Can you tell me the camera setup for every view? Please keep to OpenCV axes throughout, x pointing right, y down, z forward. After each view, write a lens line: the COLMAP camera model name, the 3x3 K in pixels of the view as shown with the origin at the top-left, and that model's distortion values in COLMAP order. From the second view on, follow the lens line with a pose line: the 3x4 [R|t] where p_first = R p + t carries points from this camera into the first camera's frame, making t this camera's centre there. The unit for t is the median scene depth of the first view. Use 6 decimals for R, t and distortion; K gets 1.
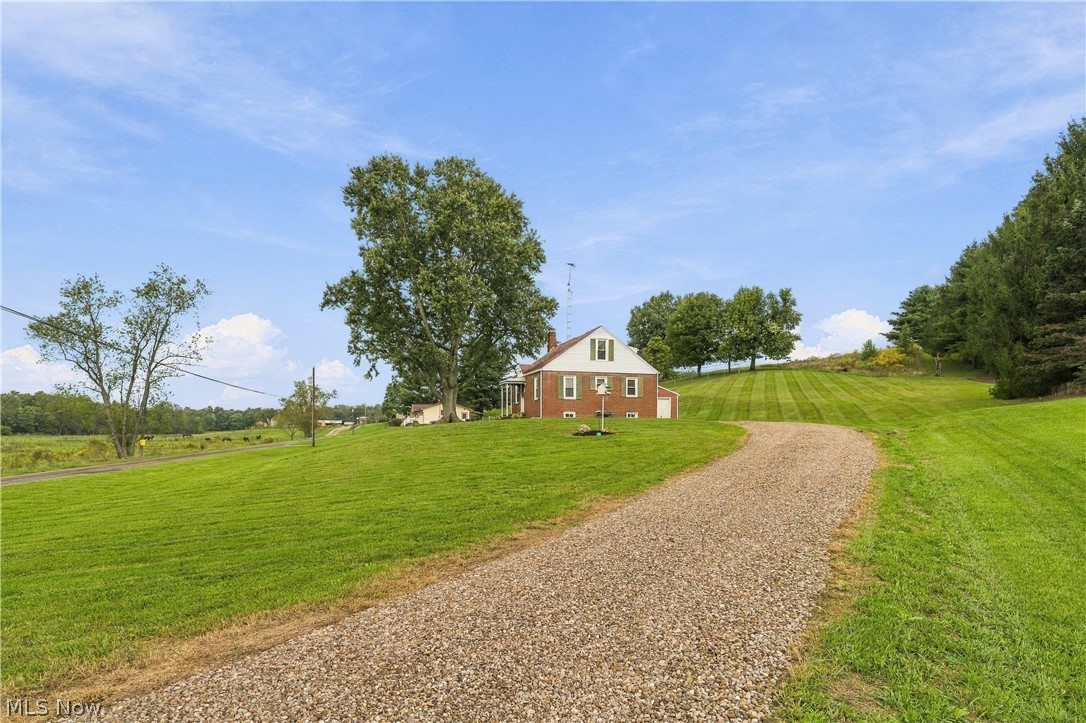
lens RADIAL K [[626.4, 0, 543.0], [0, 626.4, 361.5], [0, 0, 1]] dist [0.000086, -0.000117]
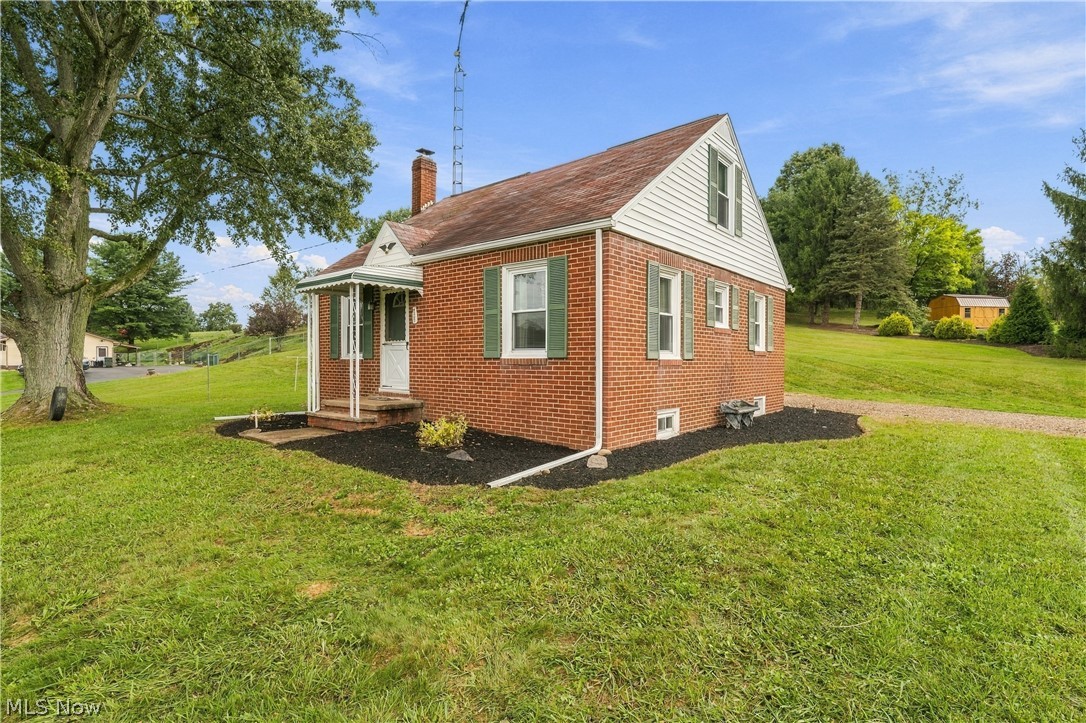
lens RADIAL K [[527.4, 0, 543.0], [0, 527.4, 361.5], [0, 0, 1]] dist [0.000248, 0.000041]
pose [[0.837165, 0.004650, 0.546930, -0.063794], [-0.068672, 0.992944, 0.096672, 0.023234], [-0.542622, -0.118489, 0.831578, 0.460152]]
